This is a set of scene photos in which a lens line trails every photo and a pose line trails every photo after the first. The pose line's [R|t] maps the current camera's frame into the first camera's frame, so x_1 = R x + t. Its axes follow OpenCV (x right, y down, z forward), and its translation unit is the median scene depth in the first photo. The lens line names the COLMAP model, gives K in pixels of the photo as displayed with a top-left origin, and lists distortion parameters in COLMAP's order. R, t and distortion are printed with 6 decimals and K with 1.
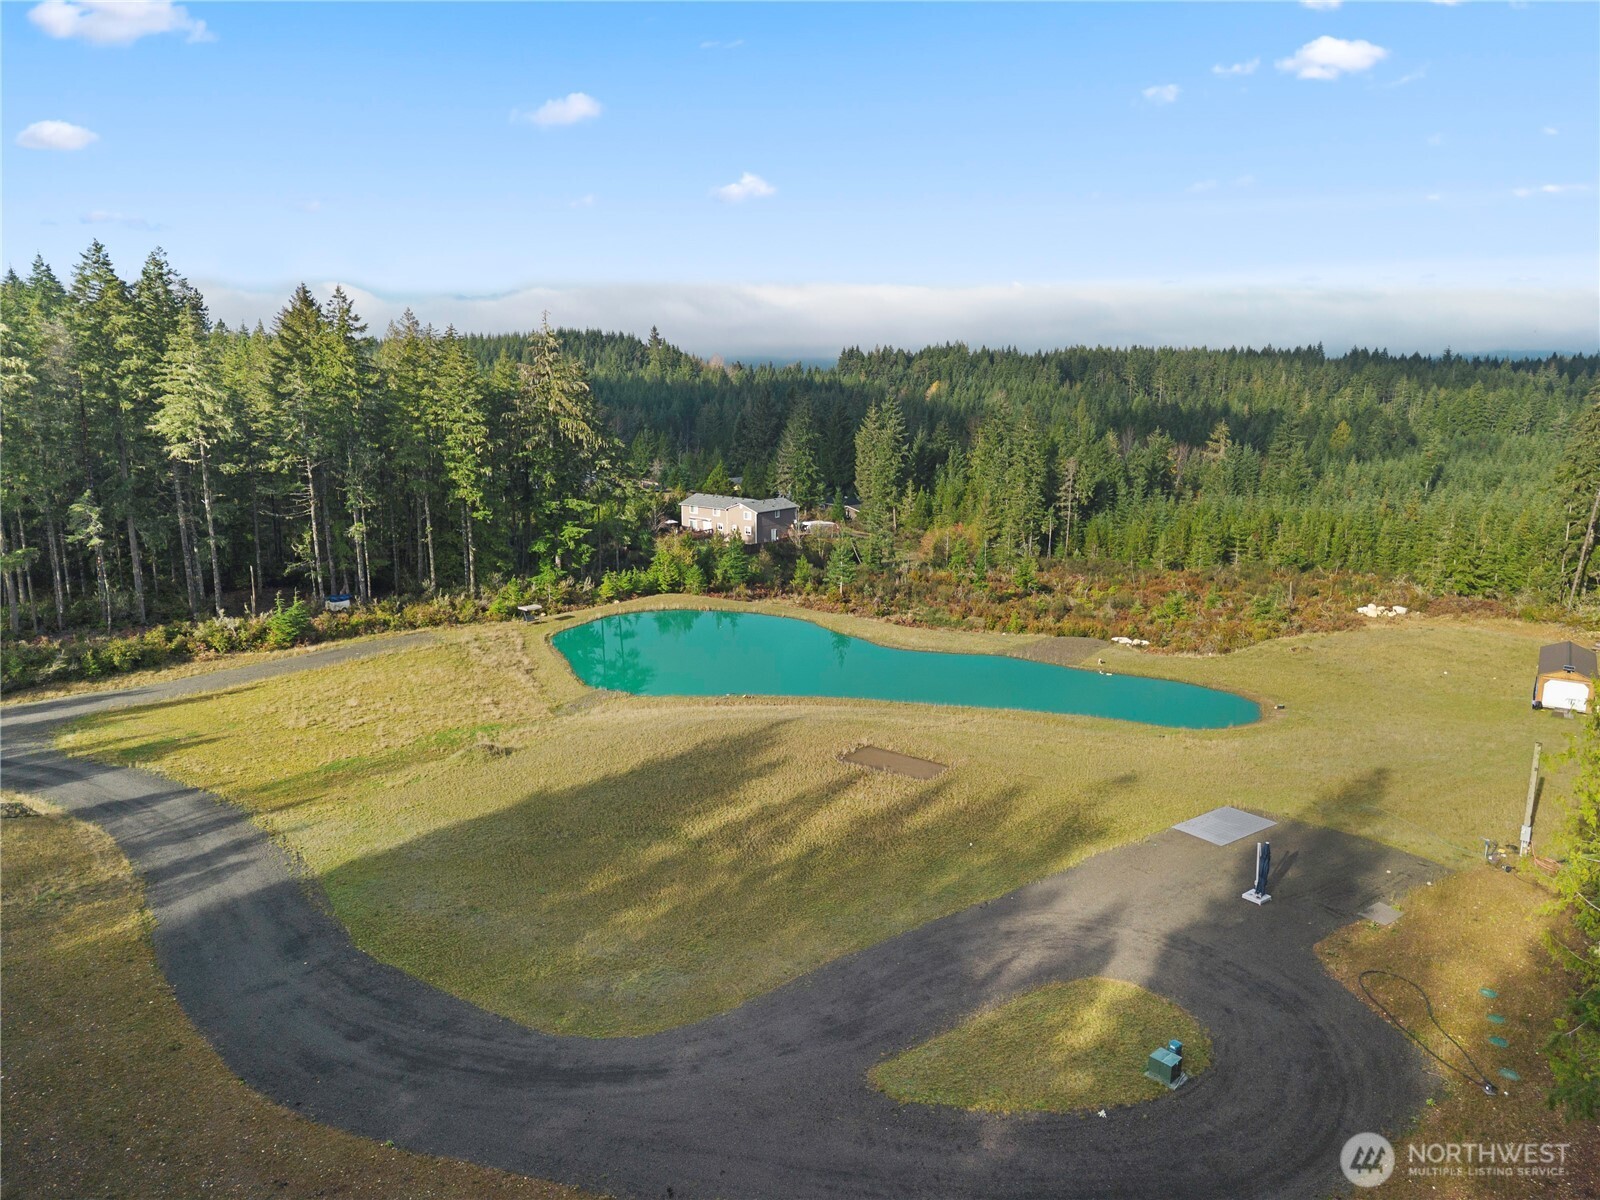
lens RADIAL K [[1116.2, 0, 799.0], [0, 1116.2, 608.0], [0, 0, 1]] dist [0.055532, -0.050091]
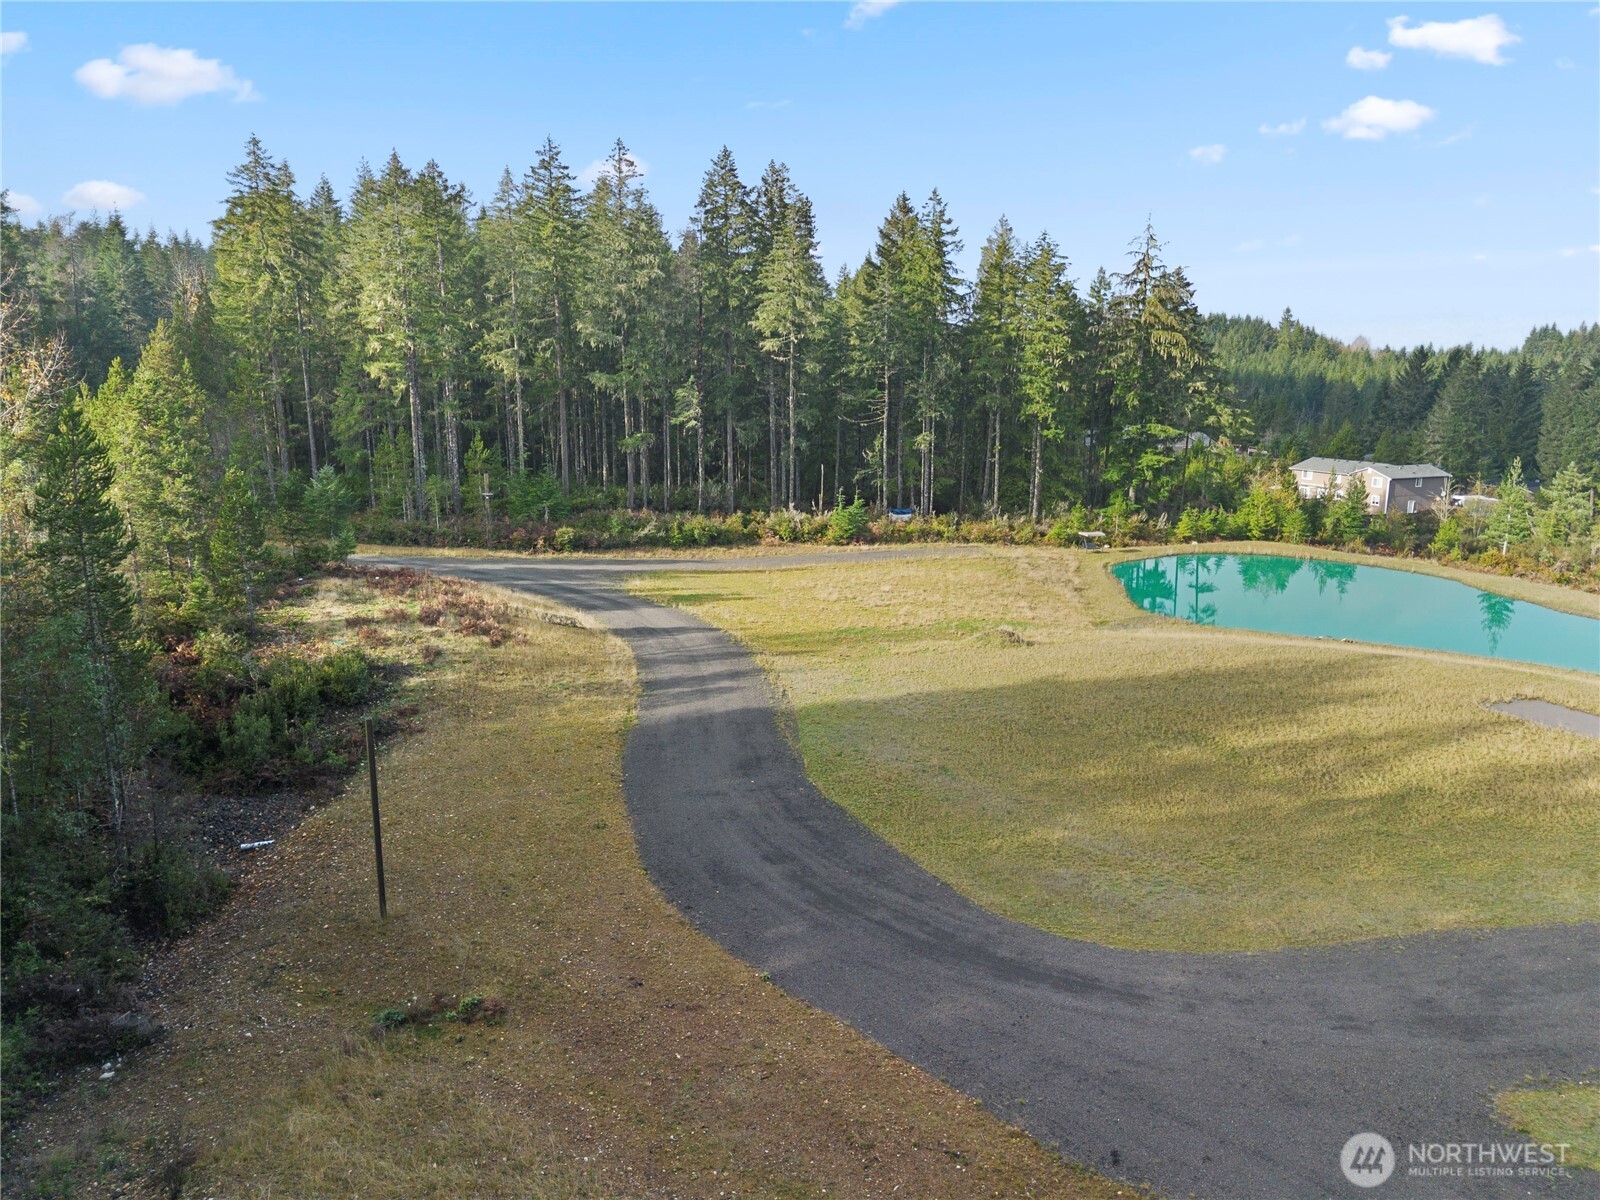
lens RADIAL K [[1116.2, 0, 799.0], [0, 1116.2, 608.0], [0, 0, 1]] dist [0.055532, -0.050091]
pose [[0.866167, 0.103950, -0.488824, 0.003159], [-0.104574, 0.994174, 0.026116, 0.064894], [0.488691, 0.028497, 0.871991, 0.107114]]
